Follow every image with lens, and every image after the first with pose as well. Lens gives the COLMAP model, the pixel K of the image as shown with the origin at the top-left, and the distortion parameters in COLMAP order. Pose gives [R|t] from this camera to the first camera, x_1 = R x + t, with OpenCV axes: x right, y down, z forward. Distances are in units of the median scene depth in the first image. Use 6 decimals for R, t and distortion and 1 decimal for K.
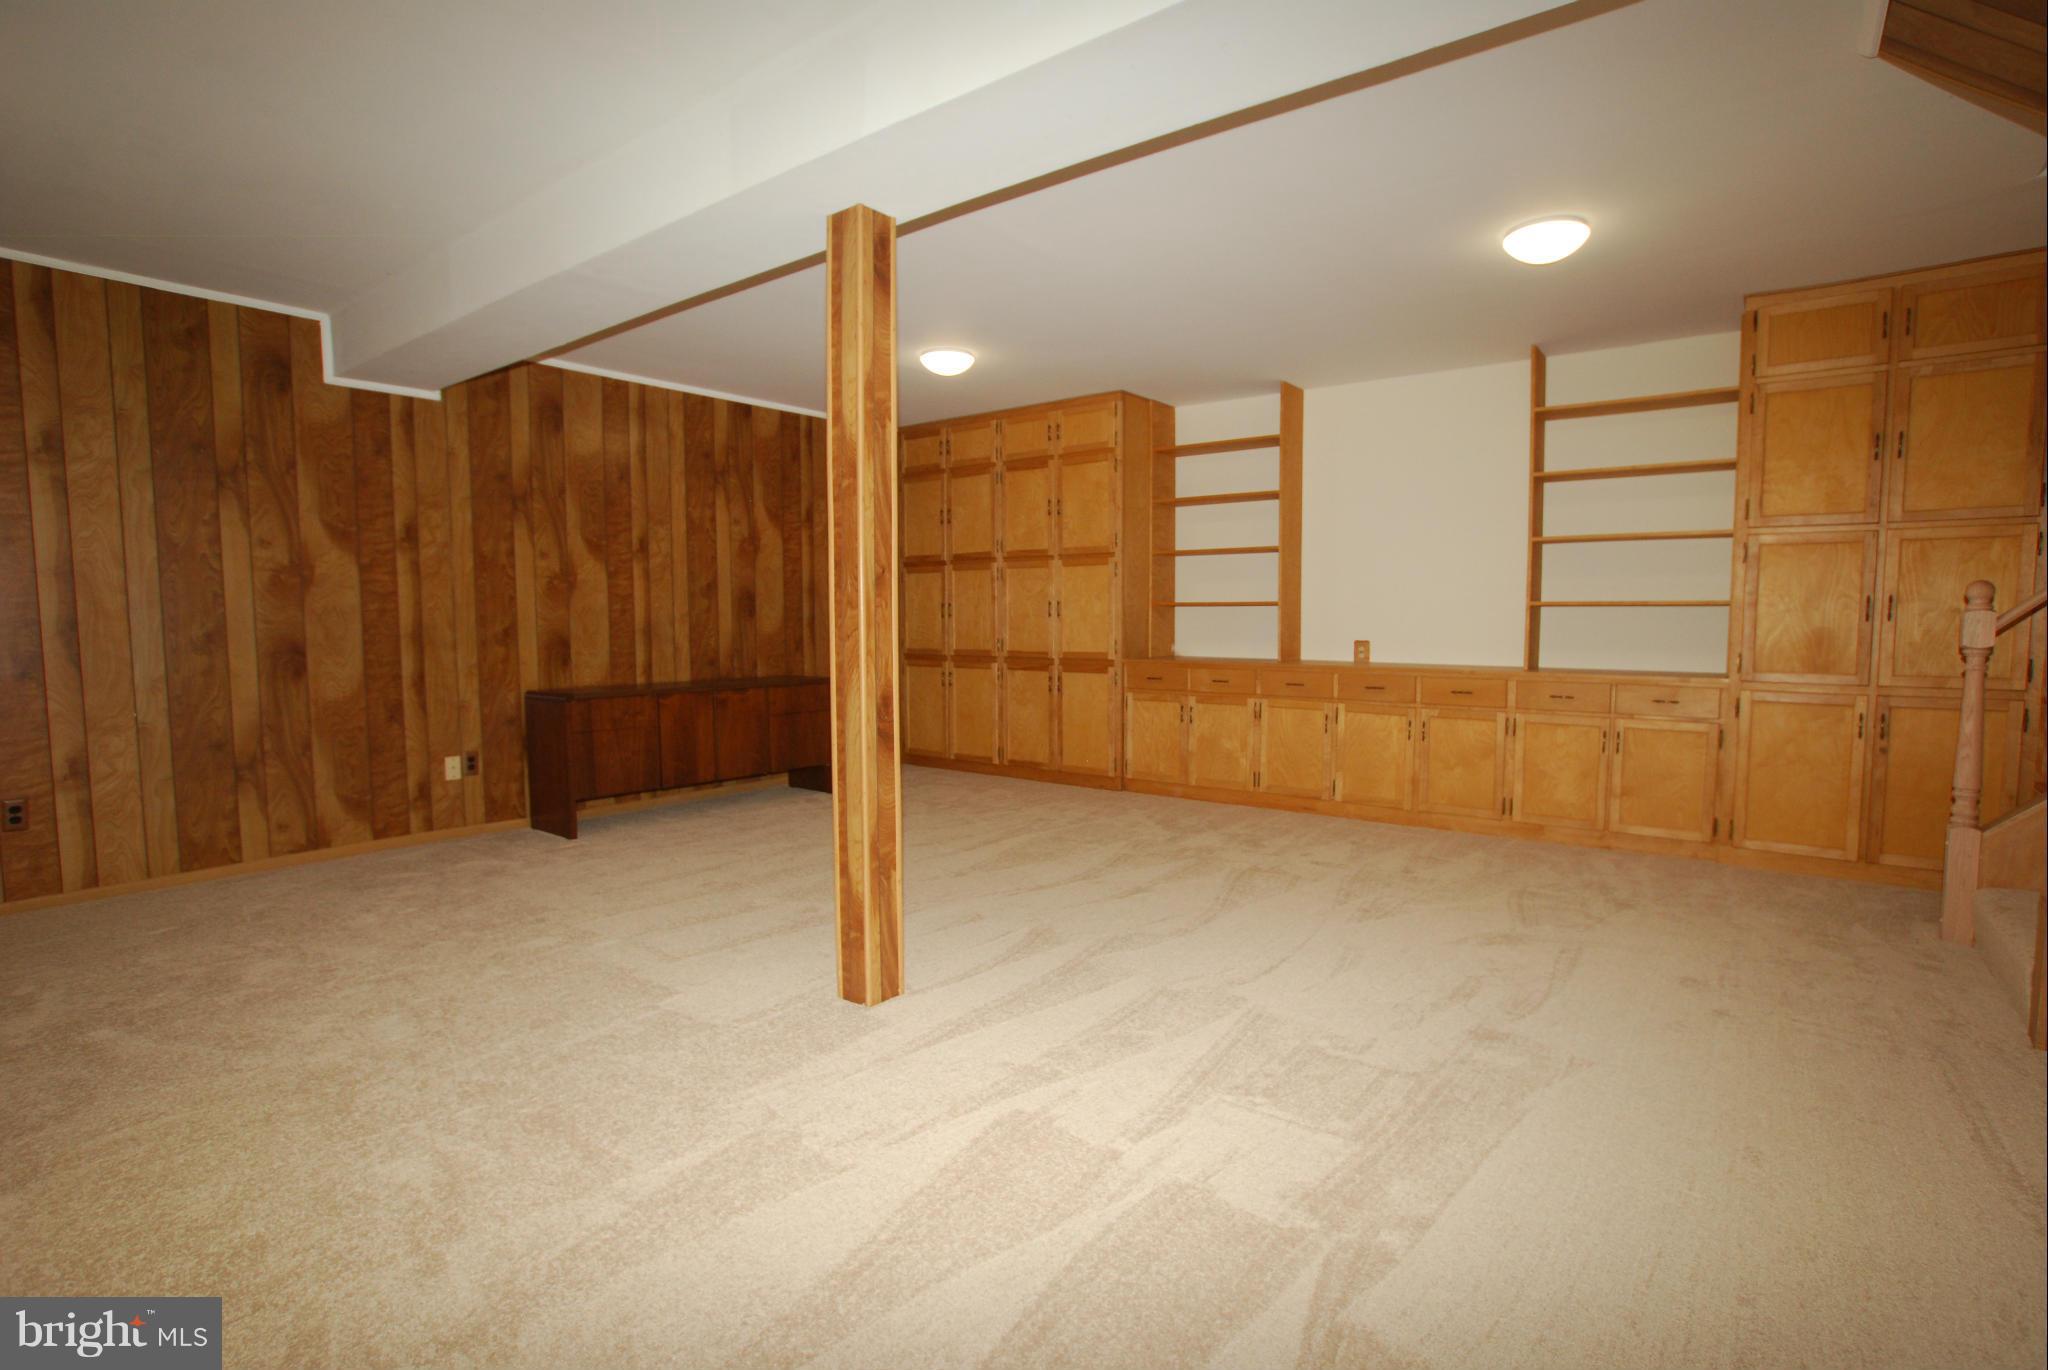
lens RADIAL K [[998.3, 0, 1048.0], [0, 998.3, 687.3], [0, 0, 1]] dist [-0.074426, 0.038611]
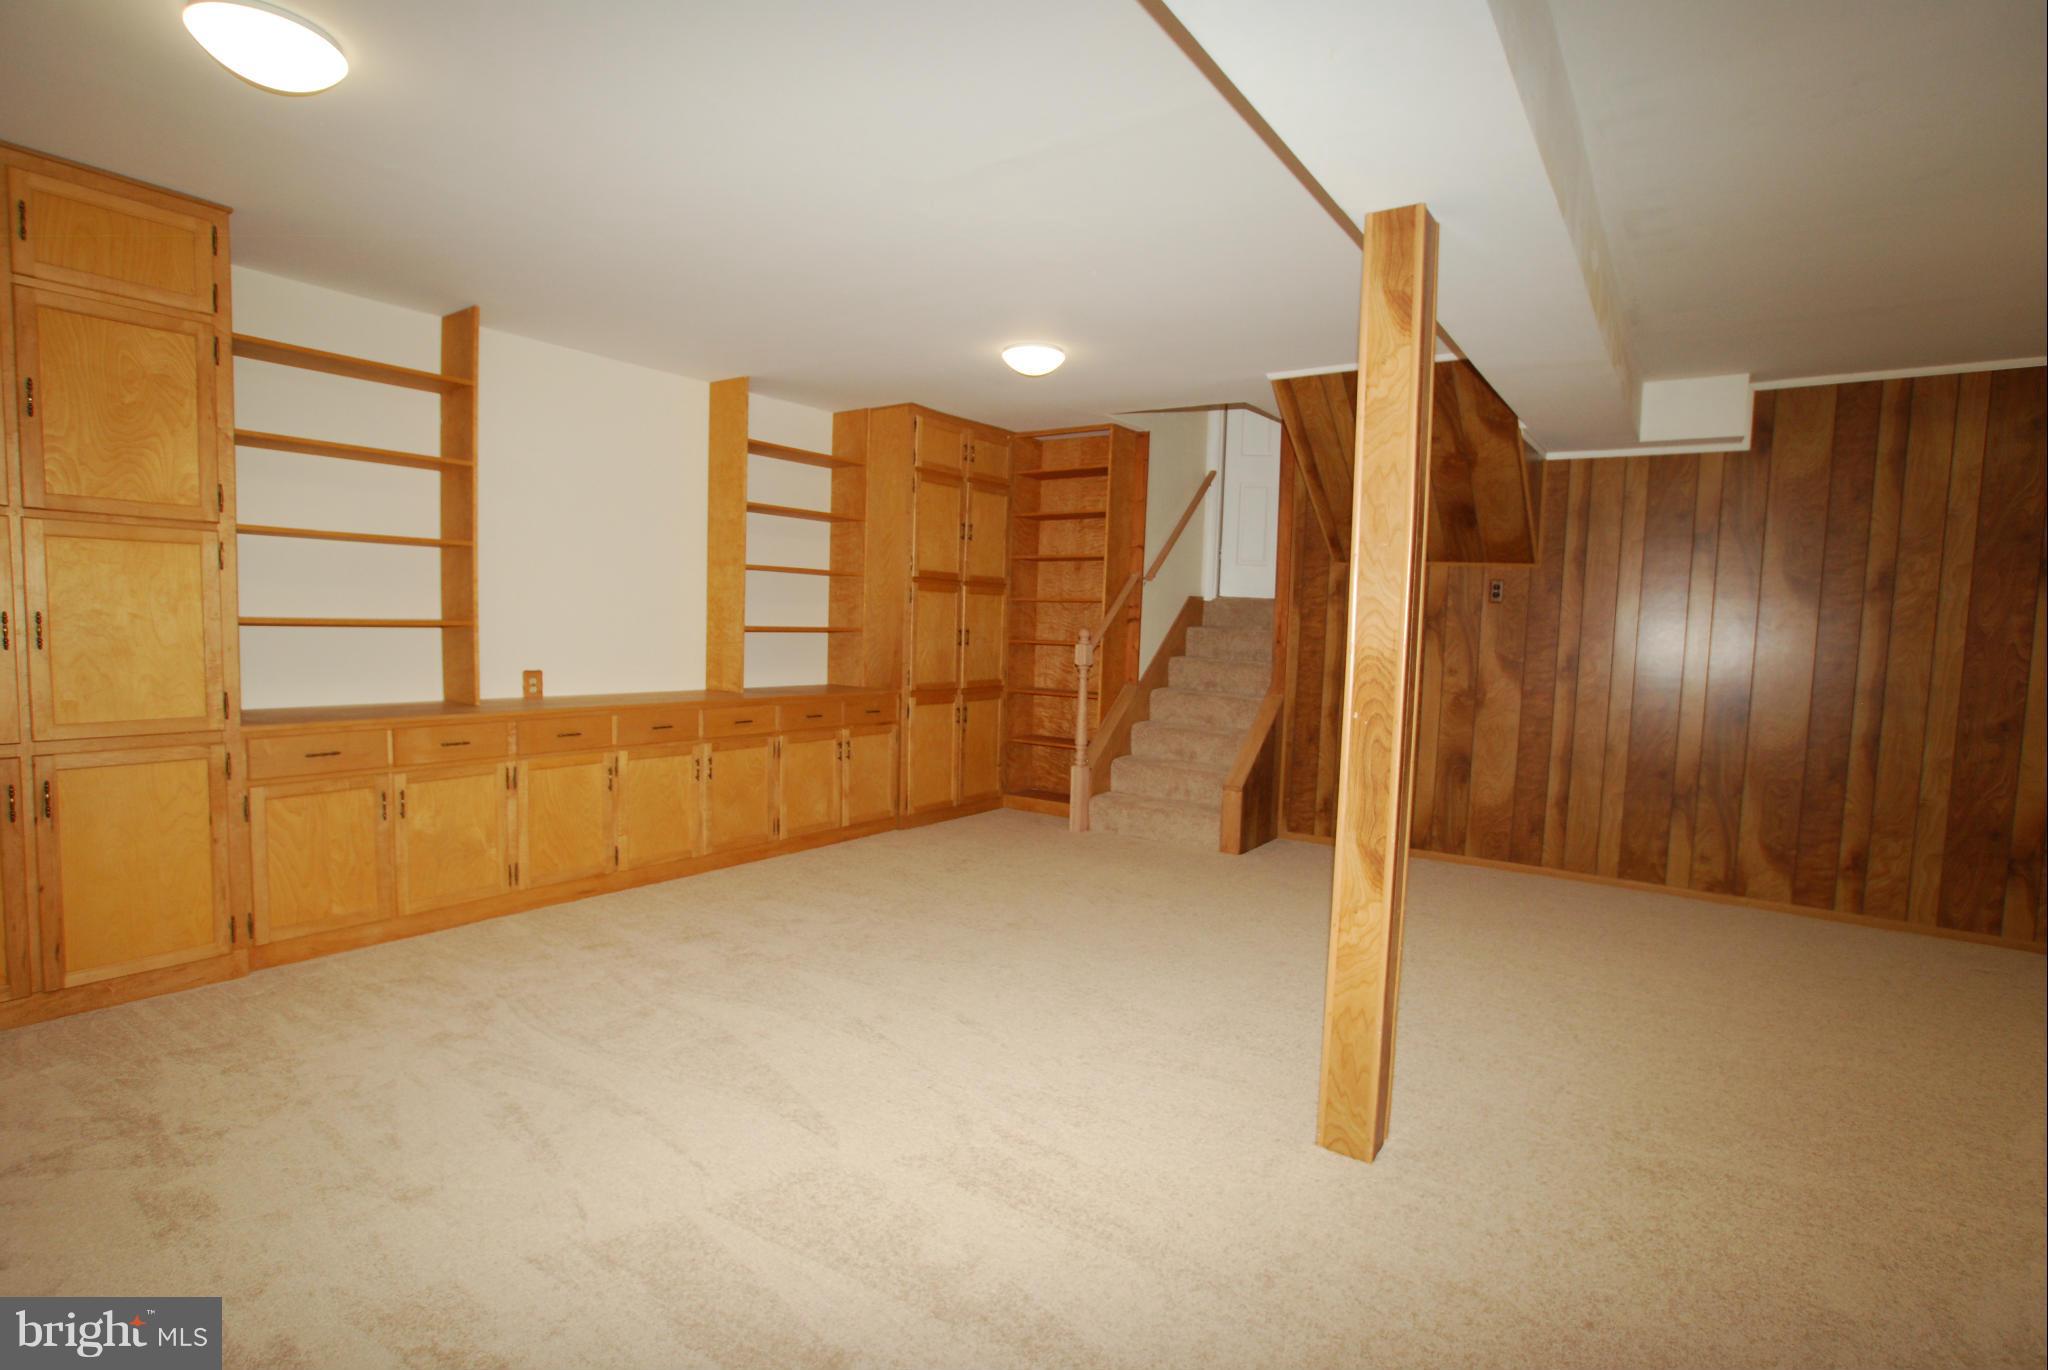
lens RADIAL K [[998.3, 0, 1048.0], [0, 998.3, 687.3], [0, 0, 1]] dist [-0.074426, 0.038611]
pose [[-0.055796, -0.057613, 0.996779, -0.482947], [0.048908, 0.996978, 0.060363, -0.061395], [-0.997244, 0.052118, -0.052809, 0.639252]]
